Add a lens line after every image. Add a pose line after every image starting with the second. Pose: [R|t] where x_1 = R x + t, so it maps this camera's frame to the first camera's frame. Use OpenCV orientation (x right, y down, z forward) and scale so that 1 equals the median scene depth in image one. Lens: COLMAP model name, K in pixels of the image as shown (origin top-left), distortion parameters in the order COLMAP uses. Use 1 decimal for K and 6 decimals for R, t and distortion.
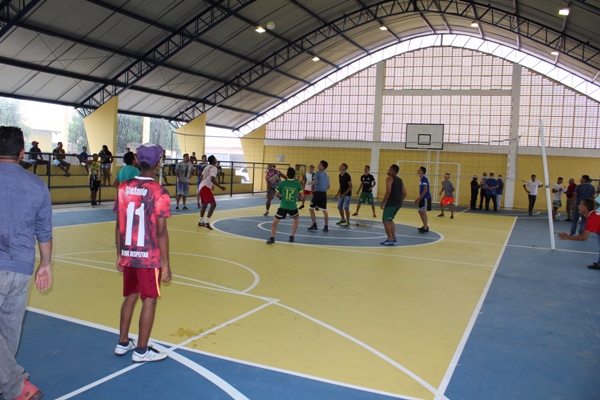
lens RADIAL K [[515.8, 0, 300.0], [0, 515.8, 200.0], [0, 0, 1]] dist [-0.162214, 0.172832]
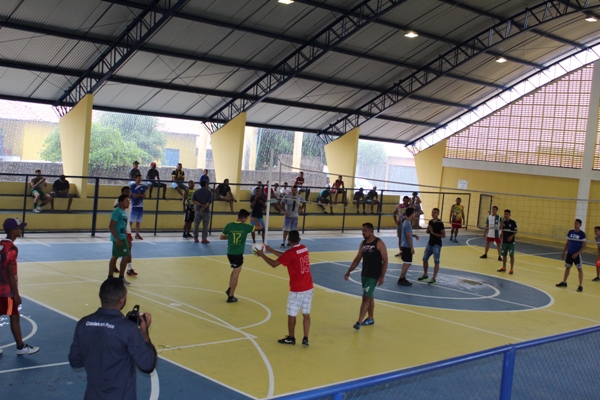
lens RADIAL K [[771.9, 0, 300.0], [0, 771.9, 200.0], [0, 0, 1]] dist [-0.055476, 0.001745]
pose [[0.932892, 0.055417, -0.355867, 0.177628], [-0.065300, 0.997740, -0.015810, -0.029609], [0.354187, 0.037987, 0.934403, -0.185987]]
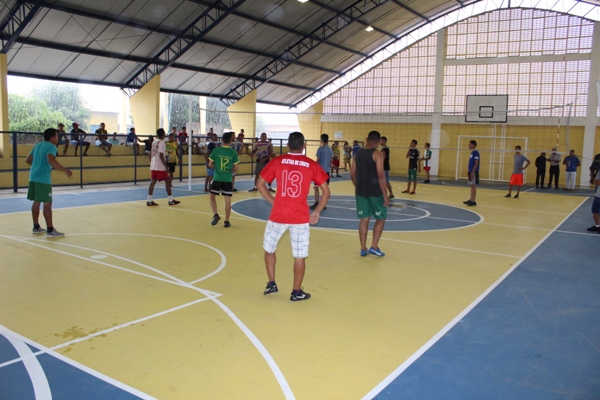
lens RADIAL K [[515.8, 0, 300.0], [0, 515.8, 200.0], [0, 0, 1]] dist [-0.162214, 0.172832]
pose [[0.986935, 0.000584, -0.161121, 0.057373], [0.006186, 0.999119, 0.041513, -0.000007], [0.161003, -0.041967, 0.986061, 0.043673]]
